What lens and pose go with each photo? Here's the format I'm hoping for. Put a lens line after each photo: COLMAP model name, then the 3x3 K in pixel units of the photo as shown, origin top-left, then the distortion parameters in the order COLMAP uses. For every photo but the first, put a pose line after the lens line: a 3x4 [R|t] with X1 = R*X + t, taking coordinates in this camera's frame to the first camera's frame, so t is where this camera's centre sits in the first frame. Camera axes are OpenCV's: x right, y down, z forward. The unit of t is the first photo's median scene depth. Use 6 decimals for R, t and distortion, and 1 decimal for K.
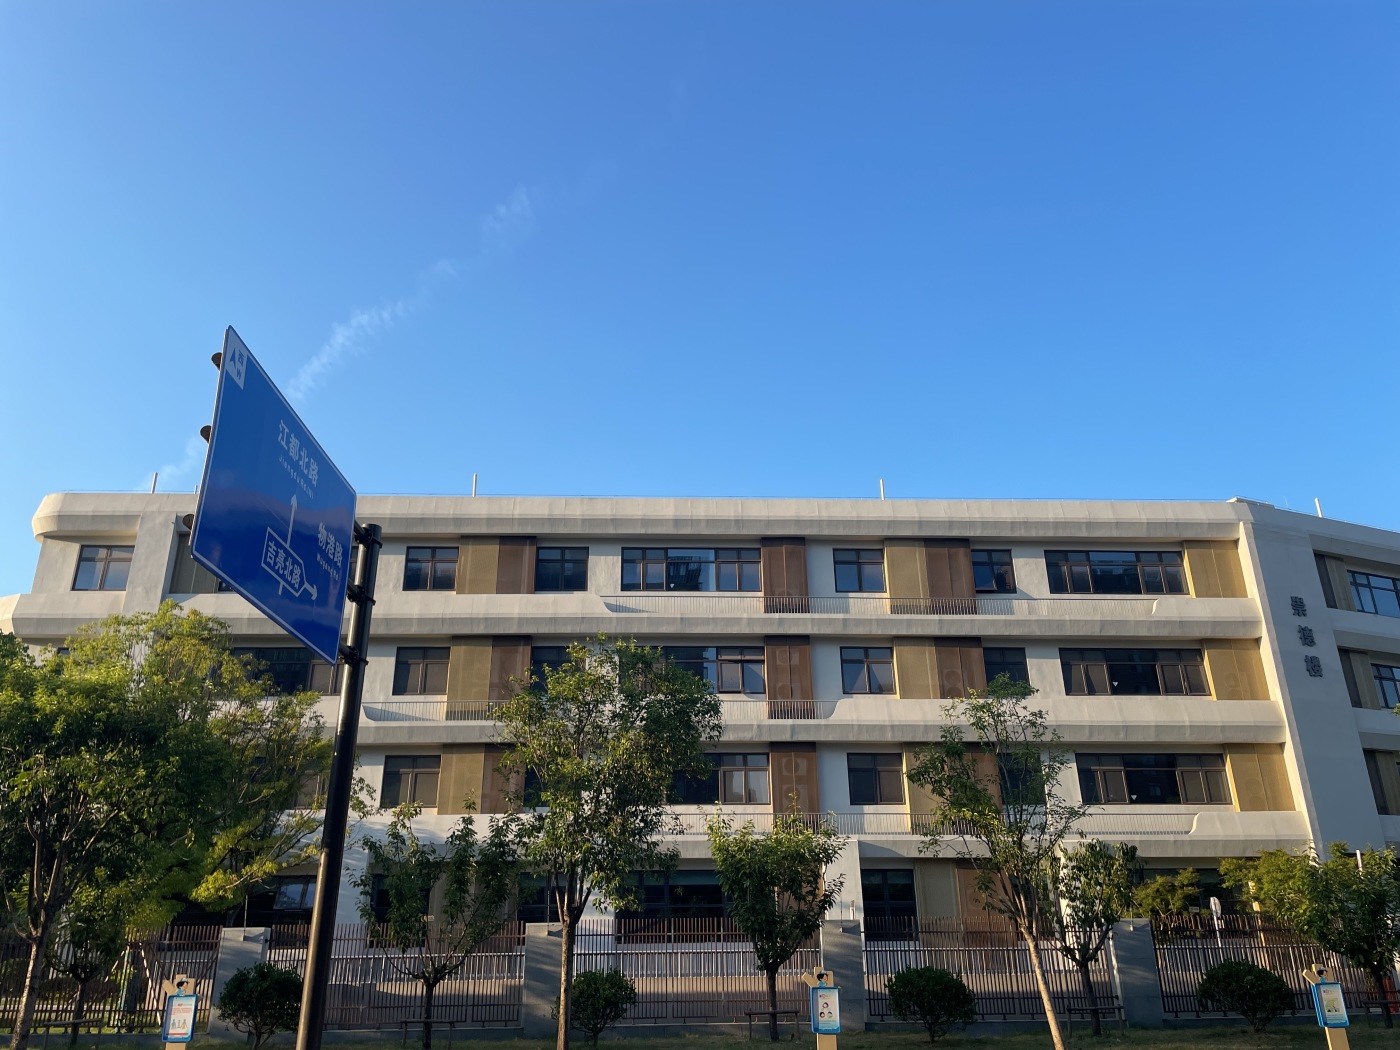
lens RADIAL K [[981.9, 0, 700.5], [0, 981.9, 522.7], [0, 0, 1]] dist [-0.006204, -0.005841]
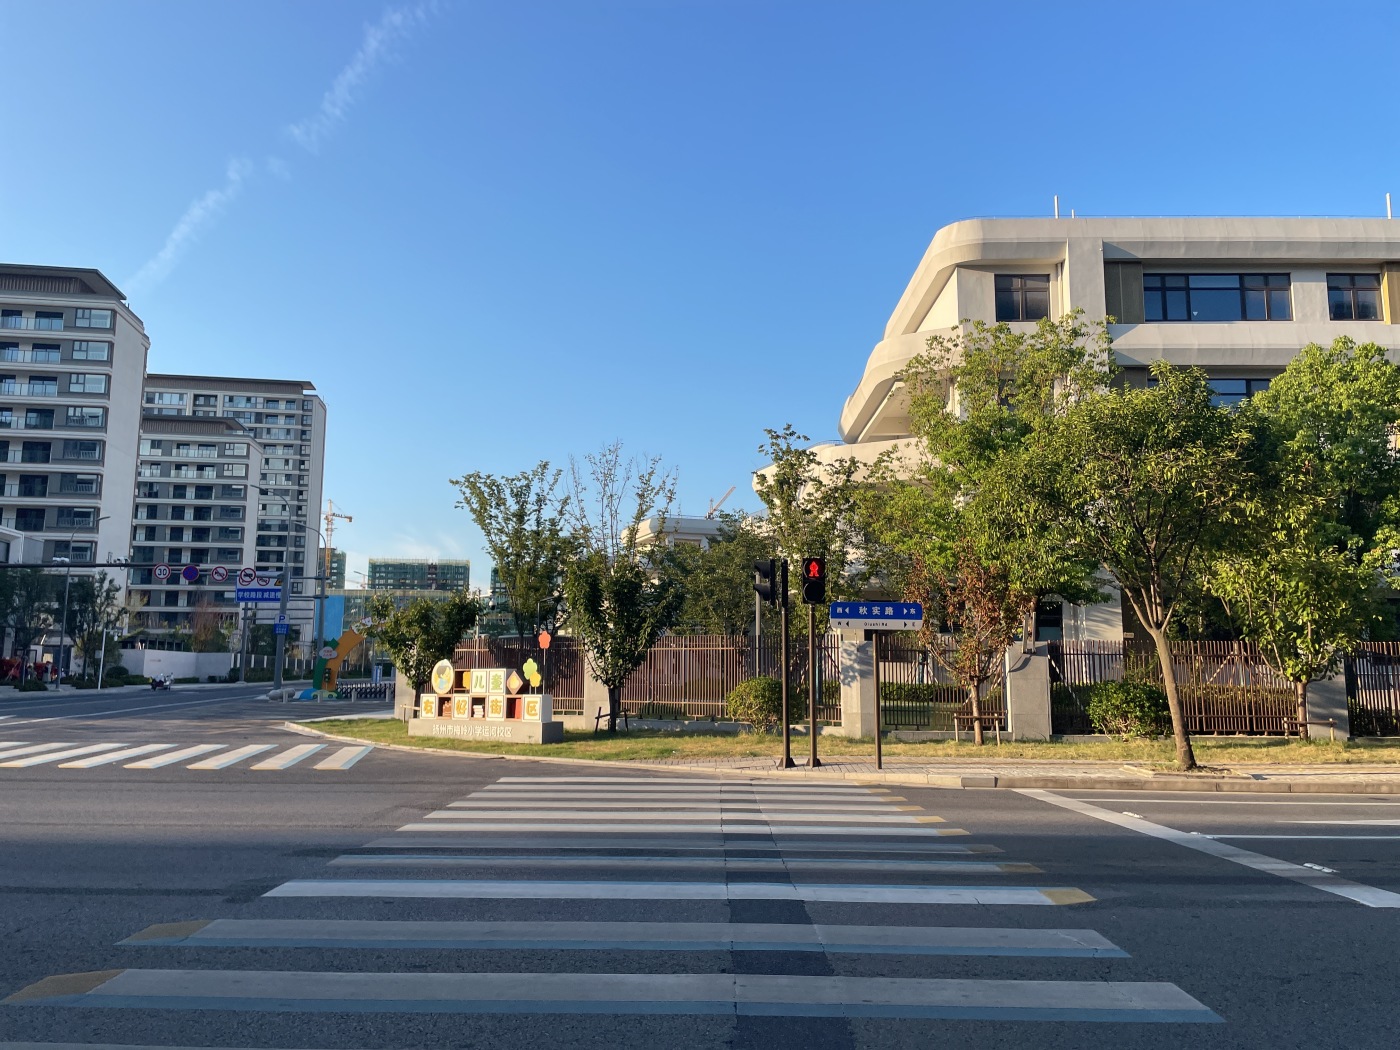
lens RADIAL K [[981.9, 0, 696.3], [0, 981.9, 556.4], [0, 0, 1]] dist [-0.006204, -0.005841]
pose [[0.997903, 0.007878, -0.064252, -0.405890], [0.011771, 0.953938, 0.299773, -0.002581], [0.063654, -0.299900, 0.951845, -0.013091]]
